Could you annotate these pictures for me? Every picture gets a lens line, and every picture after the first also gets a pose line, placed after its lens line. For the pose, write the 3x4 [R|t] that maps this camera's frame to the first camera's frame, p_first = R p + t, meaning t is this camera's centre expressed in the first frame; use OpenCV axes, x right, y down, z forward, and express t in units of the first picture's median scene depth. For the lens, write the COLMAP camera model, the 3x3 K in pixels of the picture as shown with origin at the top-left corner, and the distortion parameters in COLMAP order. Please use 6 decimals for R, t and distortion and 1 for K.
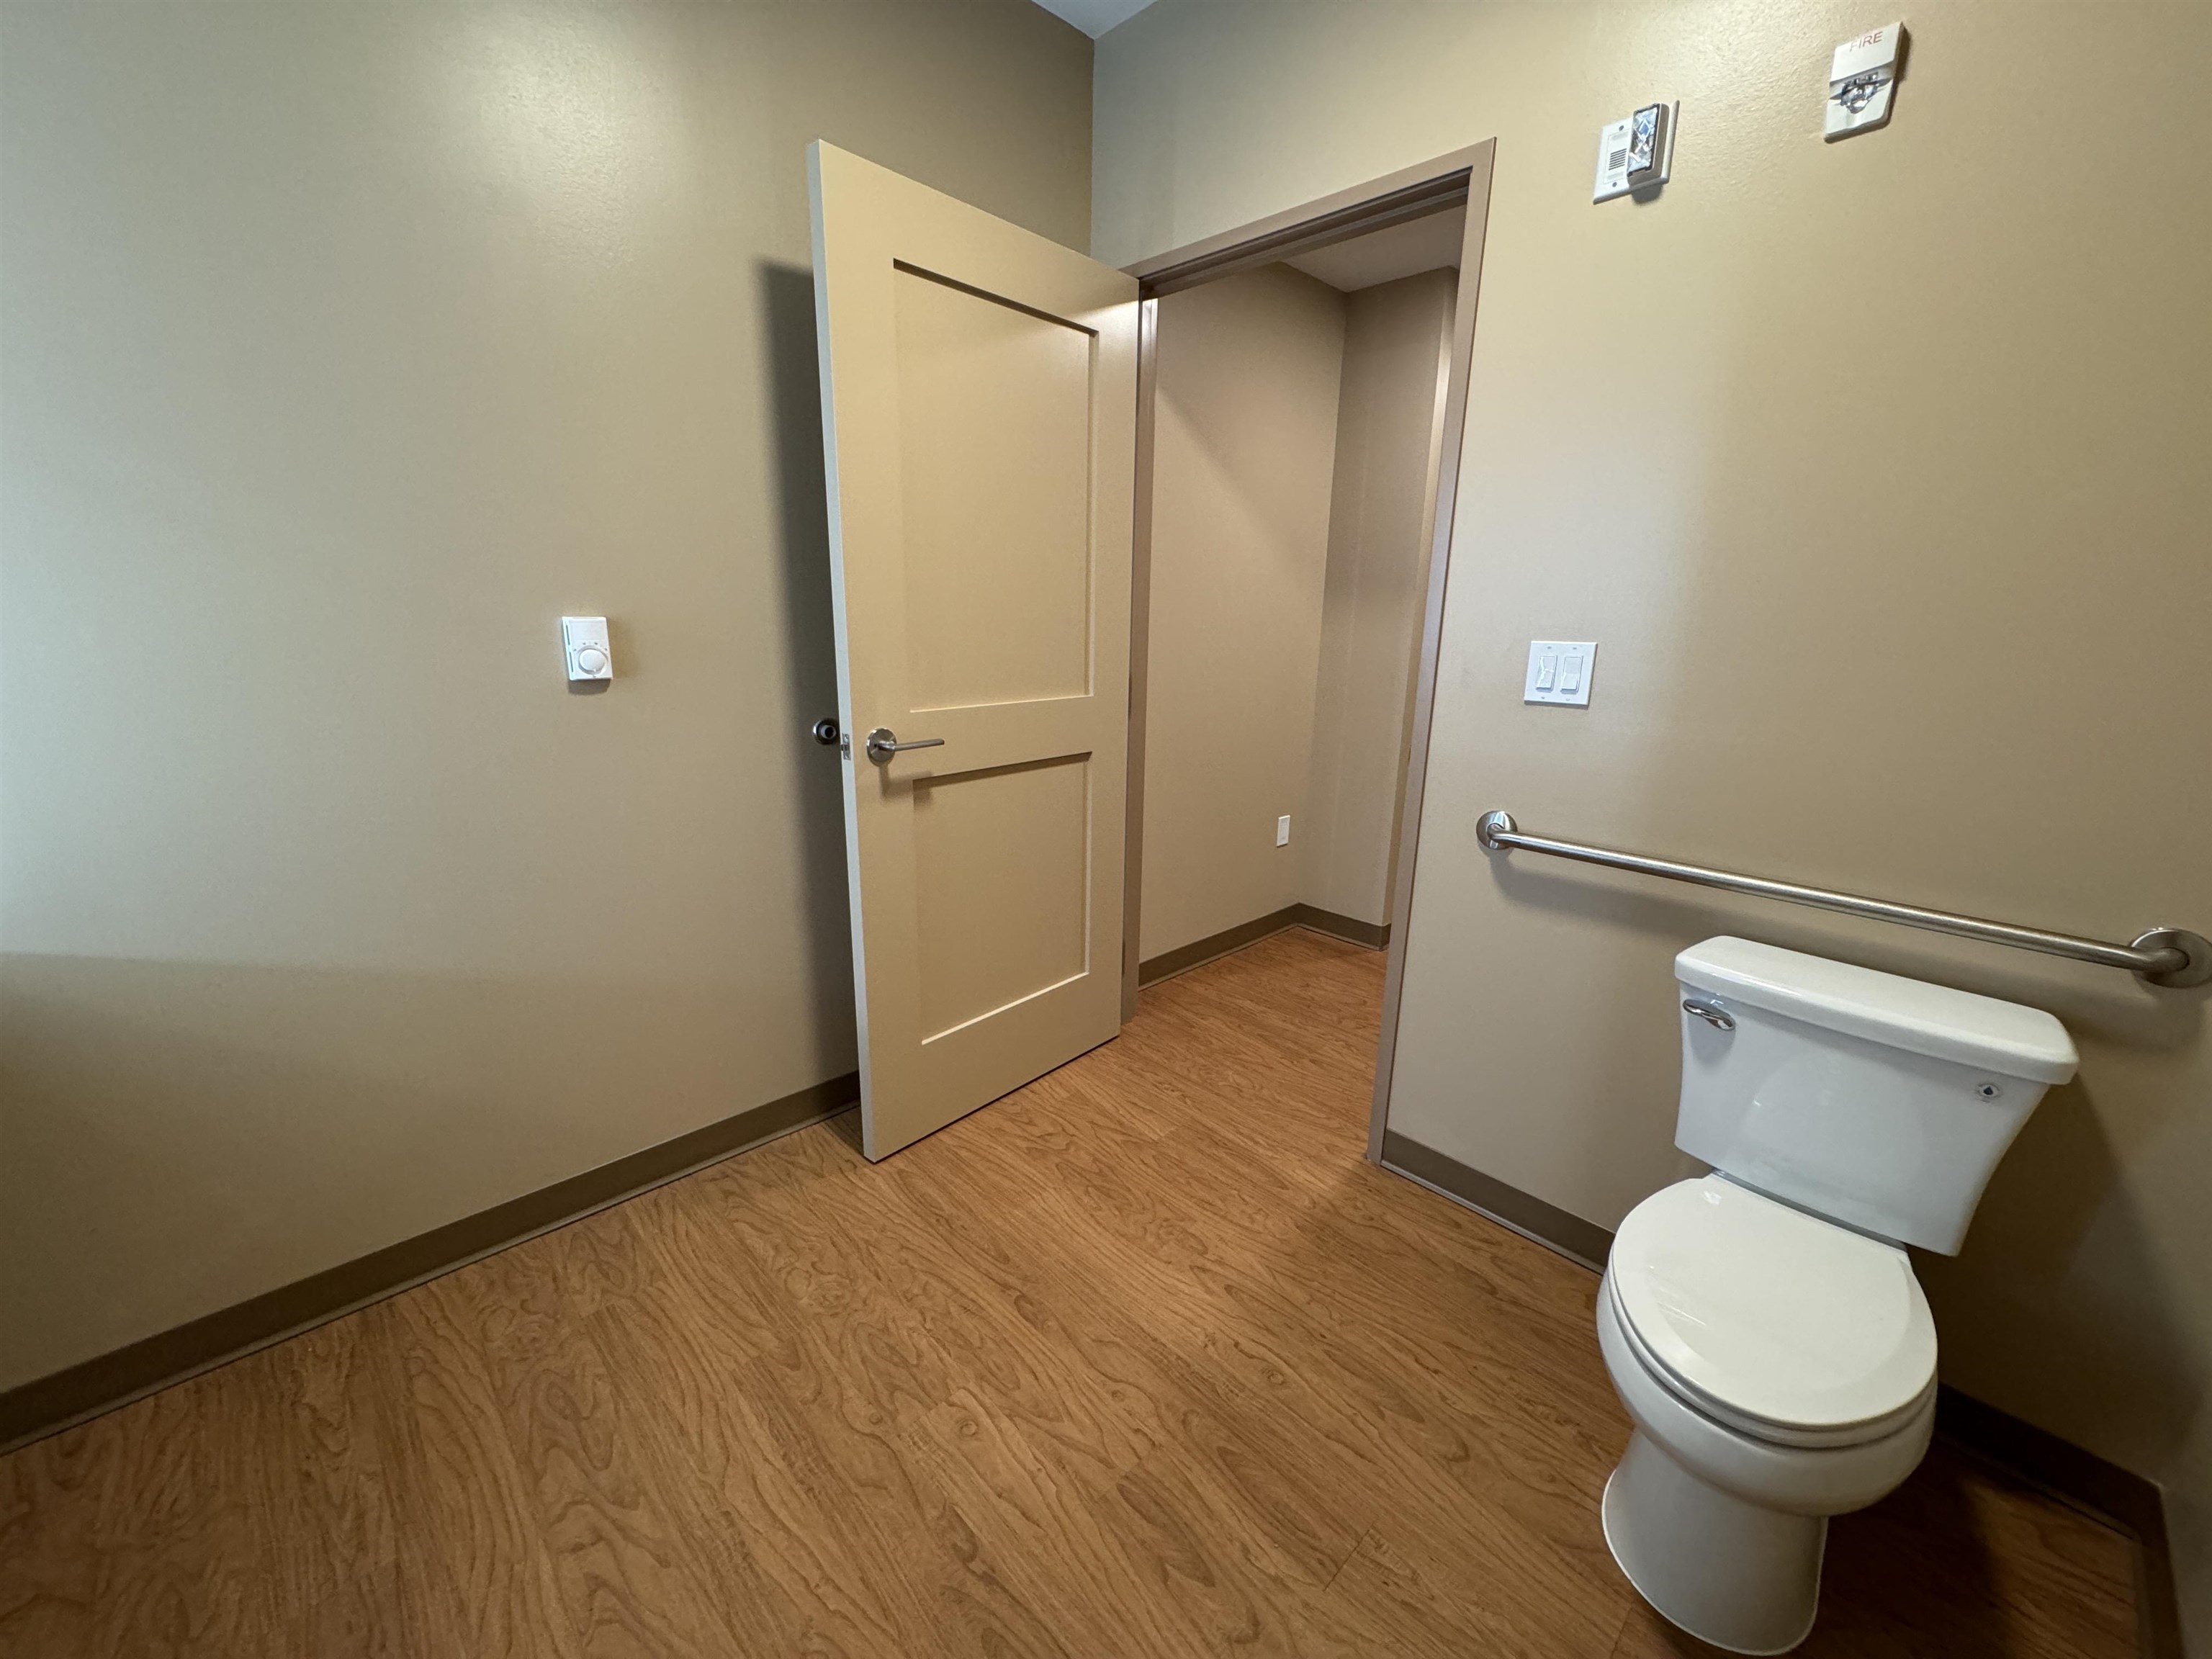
lens RADIAL K [[876.9, 0, 1108.2], [0, 876.9, 829.7], [0, 0, 1]] dist [-0.004554, 0.000235]
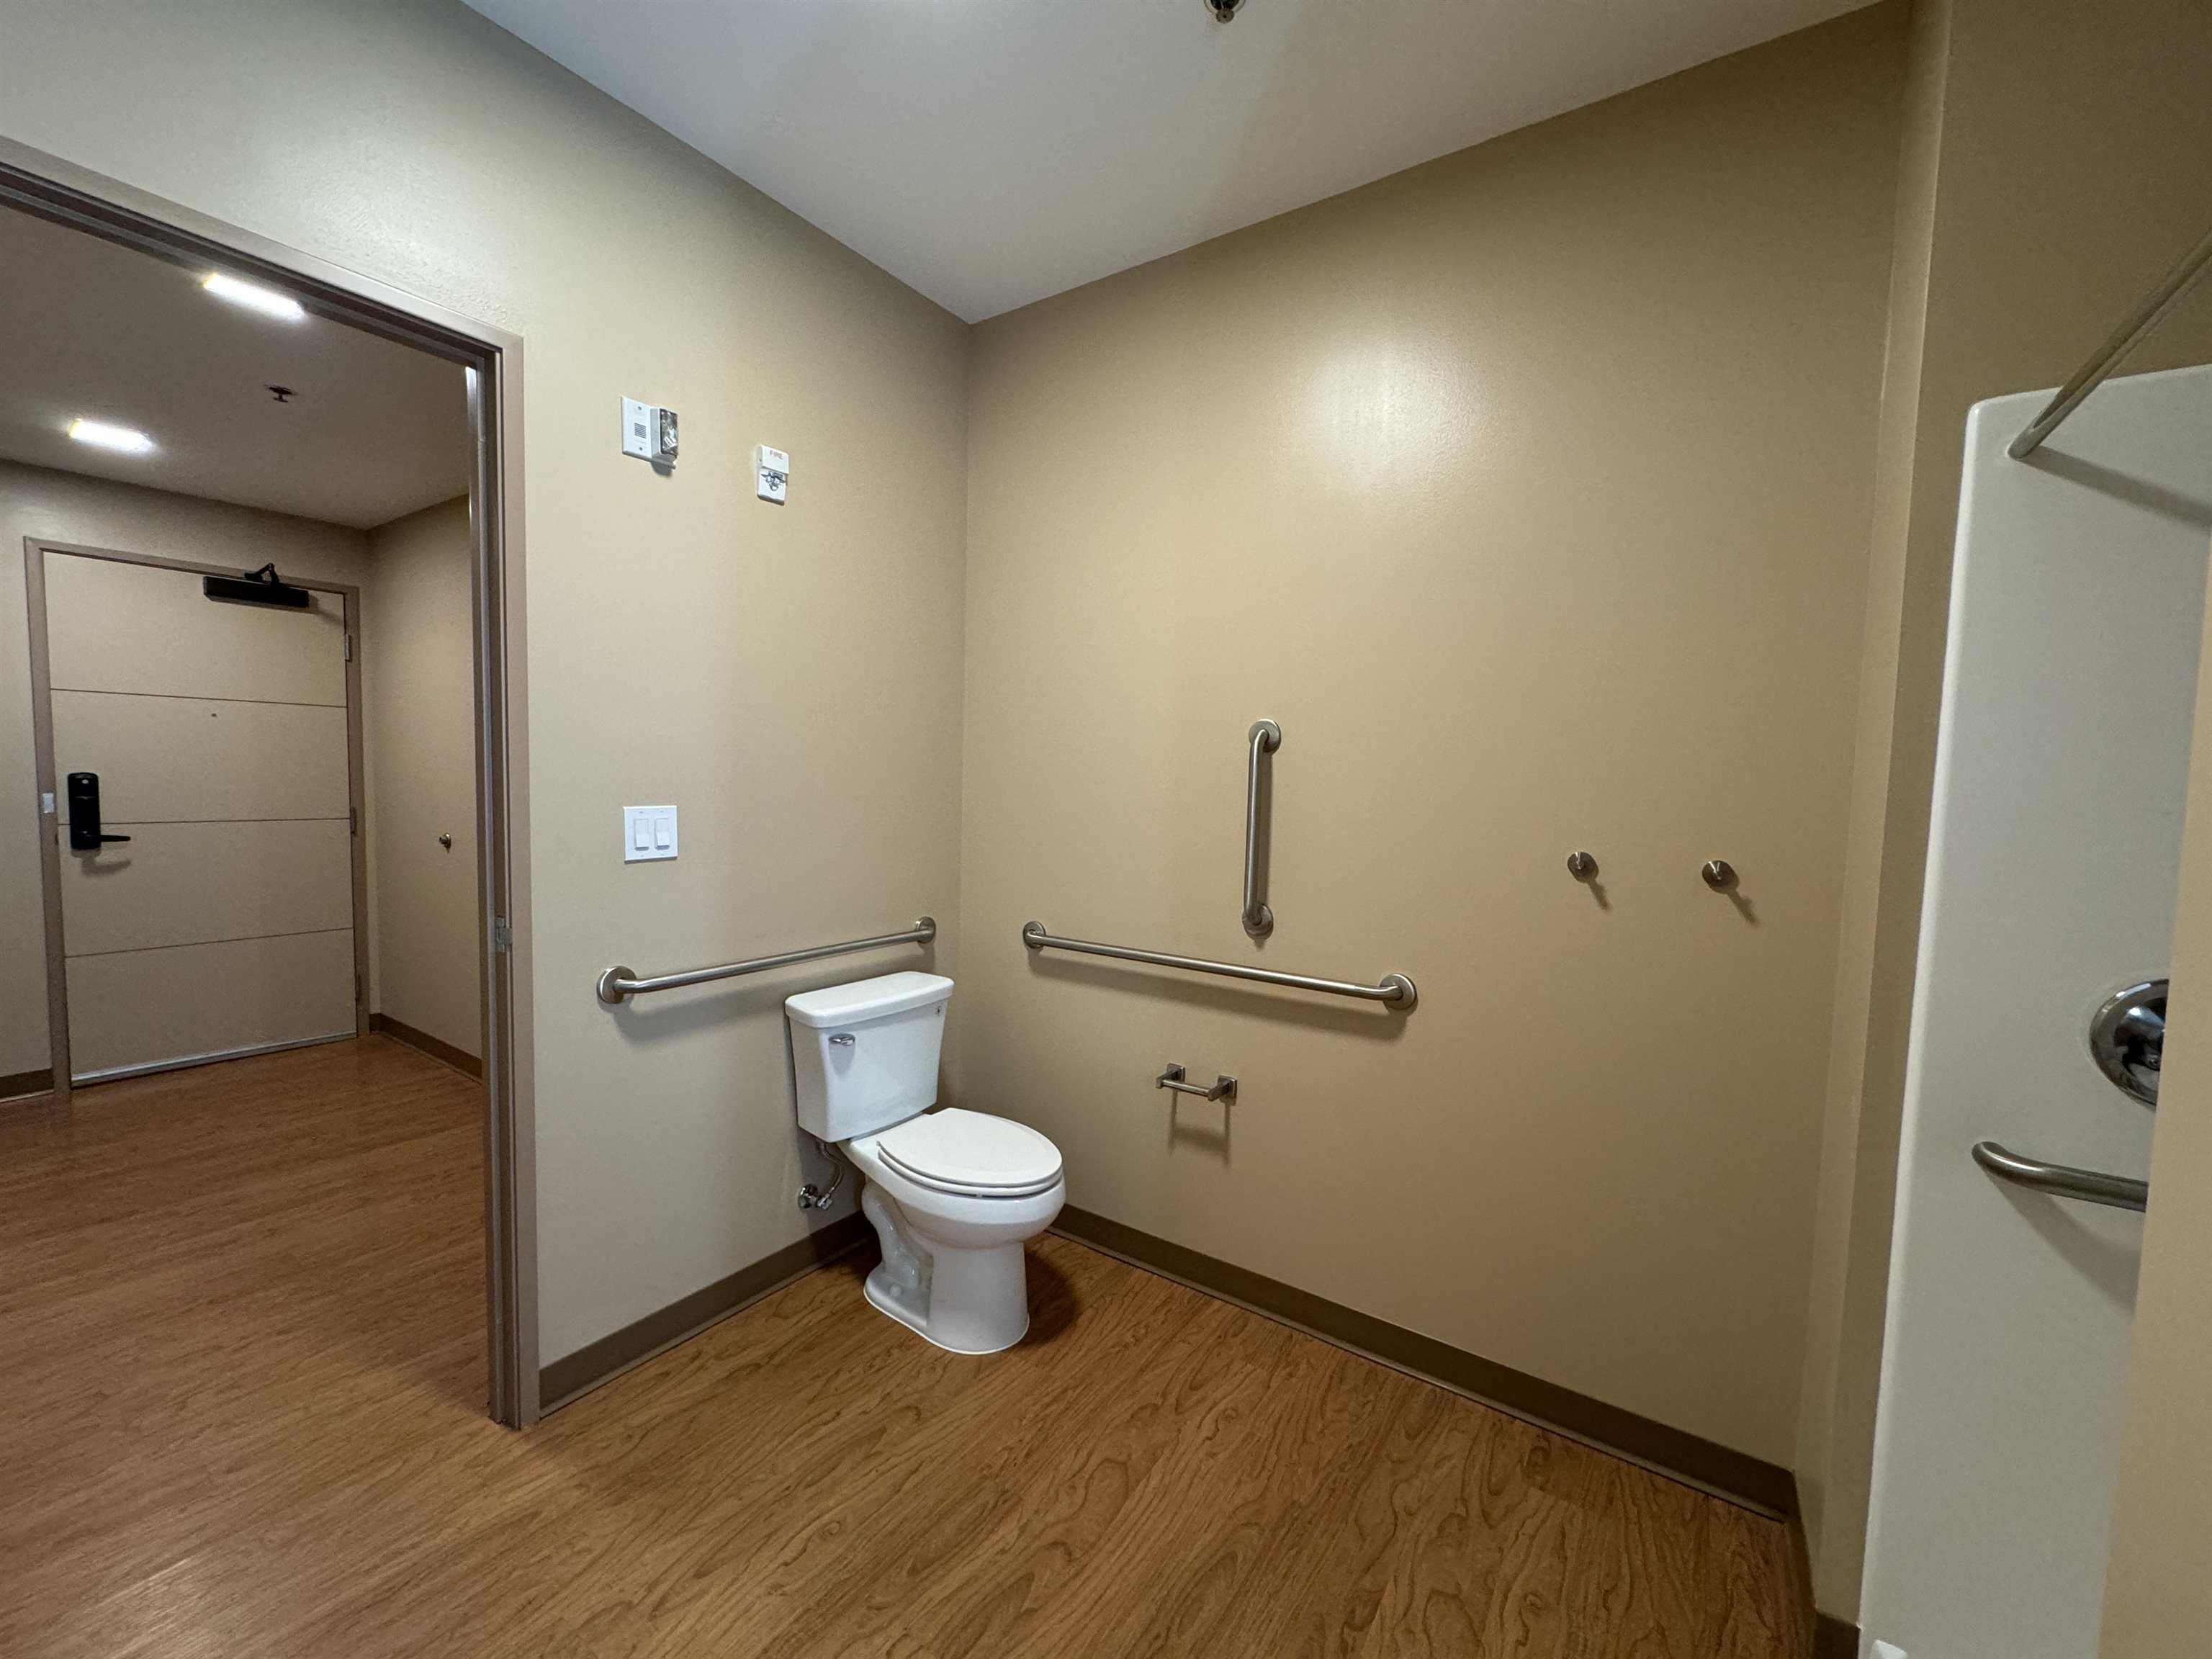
lens RADIAL K [[876.9, 0, 1101.5], [0, 876.9, 826.9], [0, 0, 1]] dist [-0.004554, 0.000235]
pose [[-0.196953, -0.084343, 0.976778, -0.818772], [0.210875, 0.969330, 0.126219, -0.233486], [-0.957466, 0.230837, -0.173127, 0.711045]]
